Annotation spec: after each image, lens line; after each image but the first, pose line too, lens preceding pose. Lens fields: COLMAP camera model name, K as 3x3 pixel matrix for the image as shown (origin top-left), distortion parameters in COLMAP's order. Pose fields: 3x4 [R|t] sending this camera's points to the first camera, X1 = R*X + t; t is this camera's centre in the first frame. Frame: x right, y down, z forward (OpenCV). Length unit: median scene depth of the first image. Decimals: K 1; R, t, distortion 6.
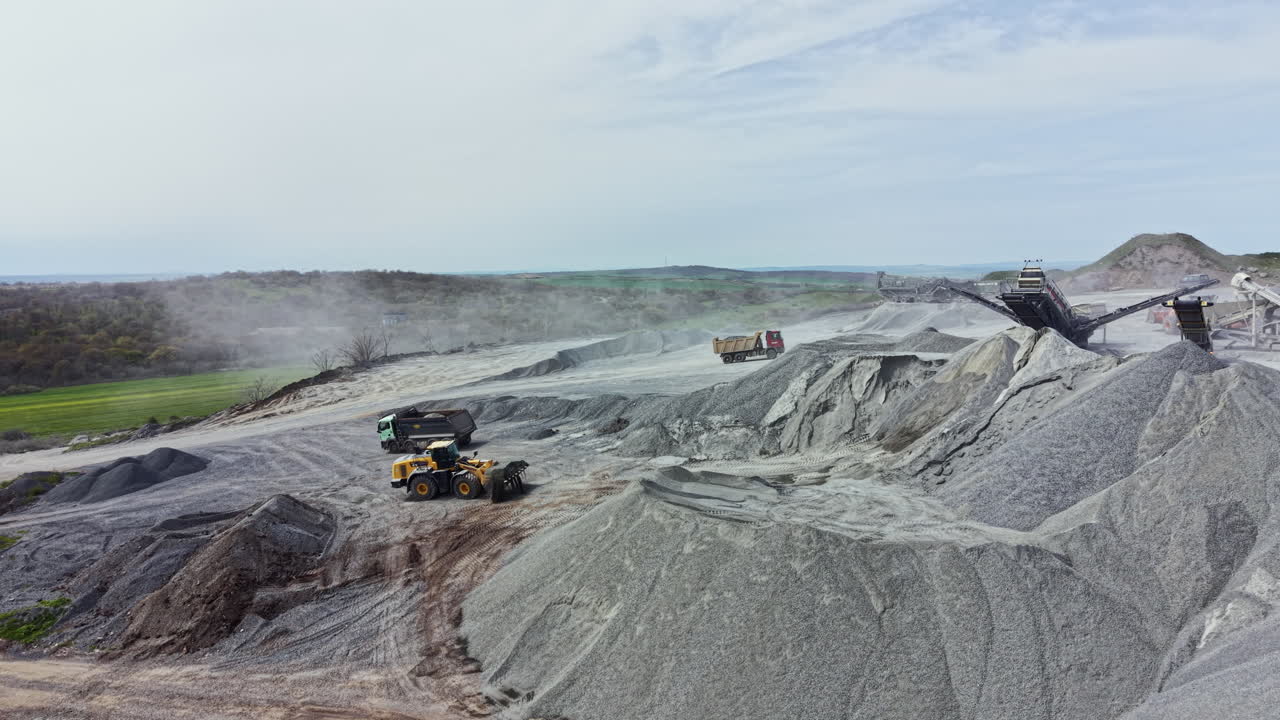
lens RADIAL K [[932.1, 0, 640.0], [0, 932.1, 360.0], [0, 0, 1]] dist [0.006871, 0.002410]
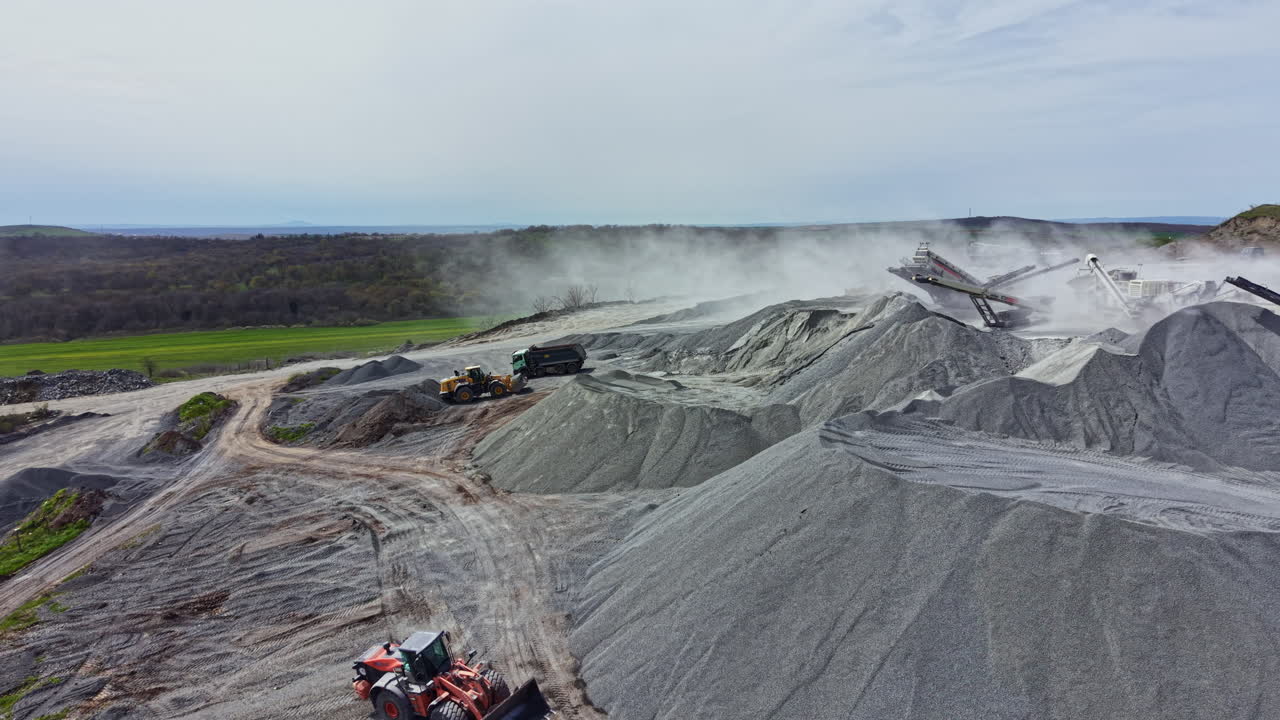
lens RADIAL K [[932.1, 0, 640.0], [0, 932.1, 360.0], [0, 0, 1]] dist [0.006871, 0.002410]
pose [[0.950816, 0.050572, -0.305599, 0.443995], [-0.035464, 0.997868, 0.054793, 0.003241], [0.307718, -0.041260, 0.950582, -0.438341]]
